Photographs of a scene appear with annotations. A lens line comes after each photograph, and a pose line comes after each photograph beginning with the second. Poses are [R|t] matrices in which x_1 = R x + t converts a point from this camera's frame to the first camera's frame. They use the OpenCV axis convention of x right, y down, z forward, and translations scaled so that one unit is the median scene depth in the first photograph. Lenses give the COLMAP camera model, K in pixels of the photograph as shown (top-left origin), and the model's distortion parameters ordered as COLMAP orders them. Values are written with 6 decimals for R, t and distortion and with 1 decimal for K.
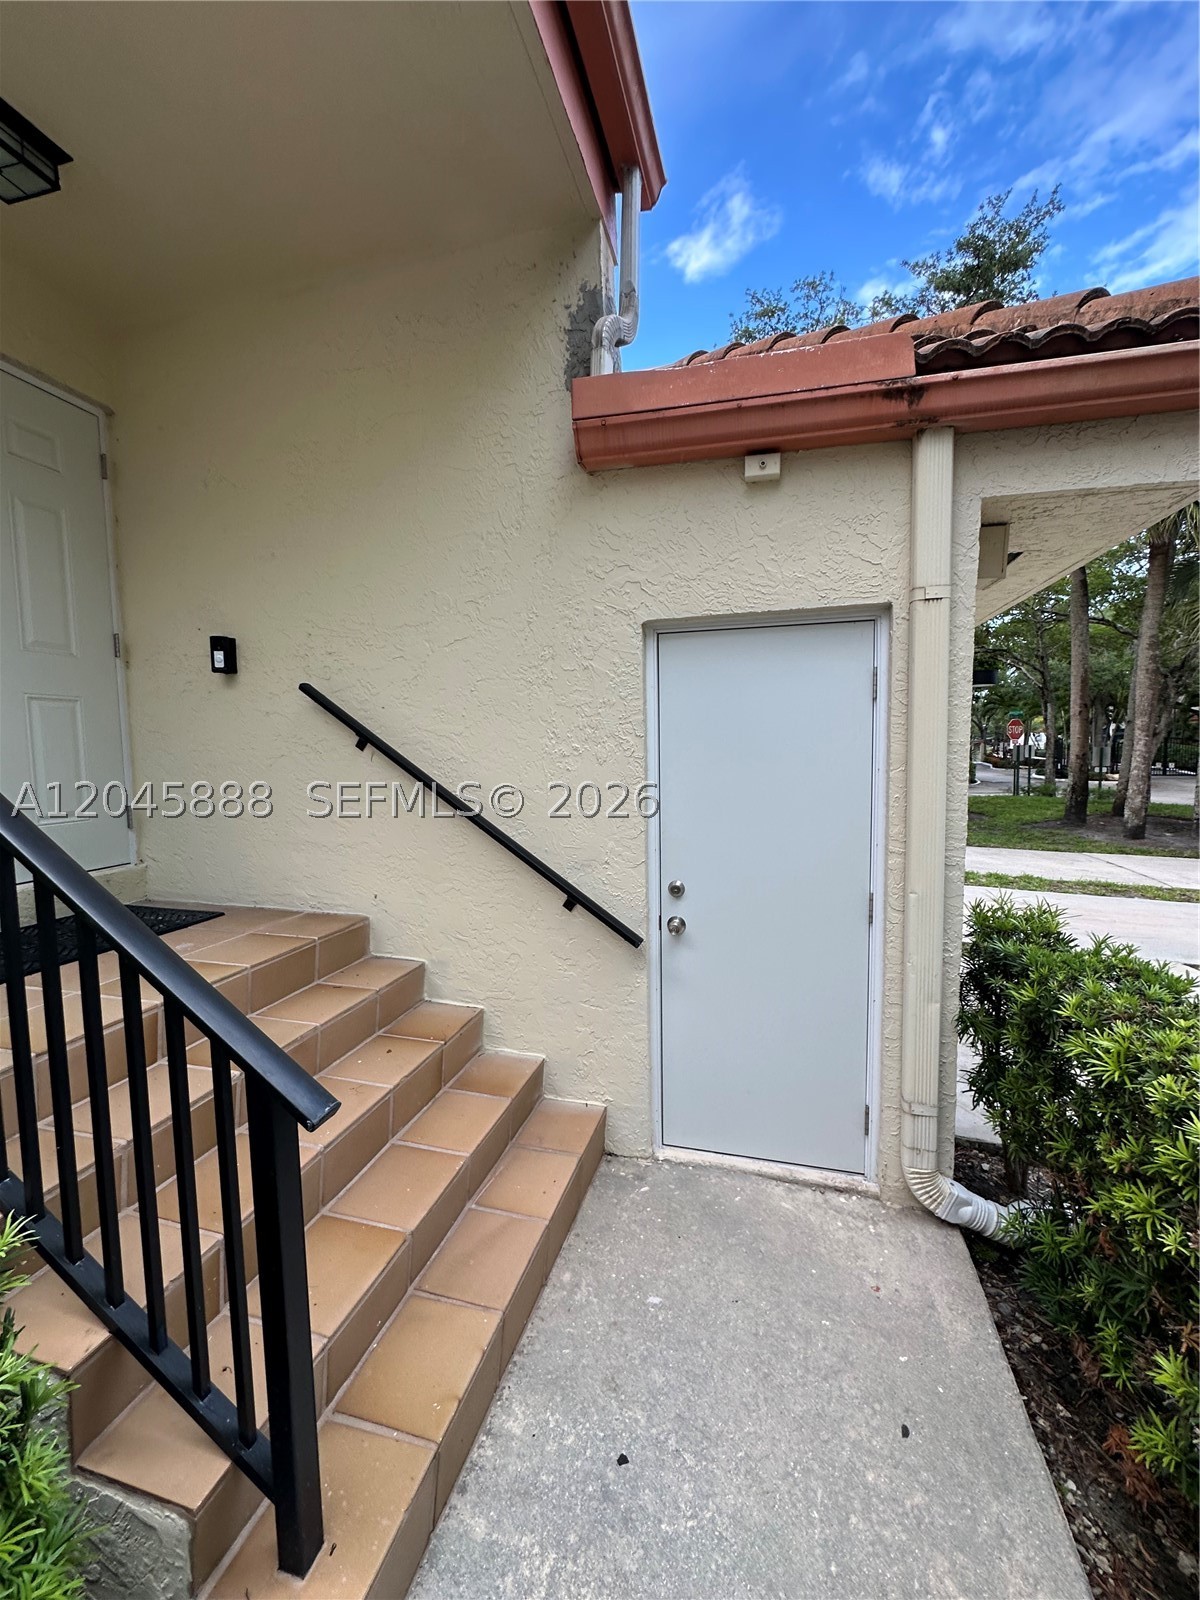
lens RADIAL K [[637.8, 0, 592.7], [0, 637.8, 801.5], [0, 0, 1]] dist [-0.004820, 0.001465]
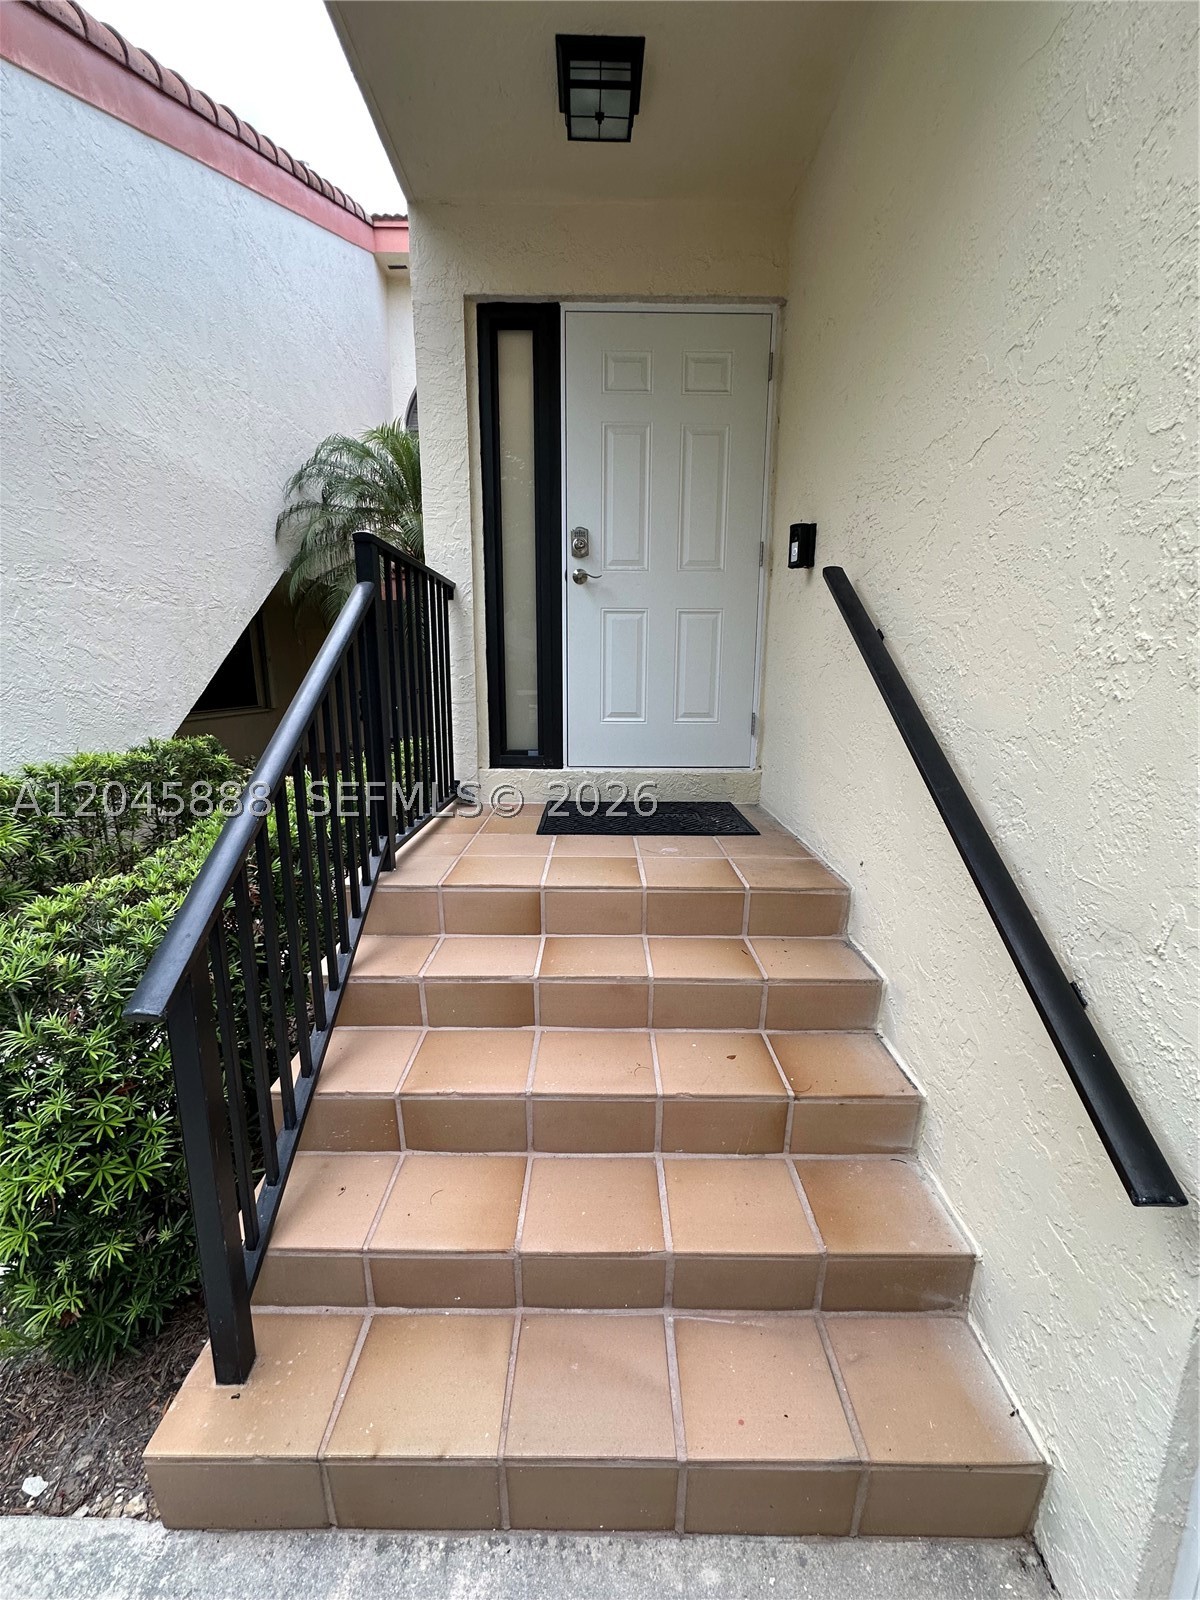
lens RADIAL K [[637.8, 0, 602.6], [0, 637.8, 798.3], [0, 0, 1]] dist [-0.004820, 0.001465]
pose [[0.284948, 0.202110, -0.936993, 0.266929], [-0.092257, 0.978763, 0.183064, -0.031720], [0.954093, 0.034280, 0.297542, 0.578351]]
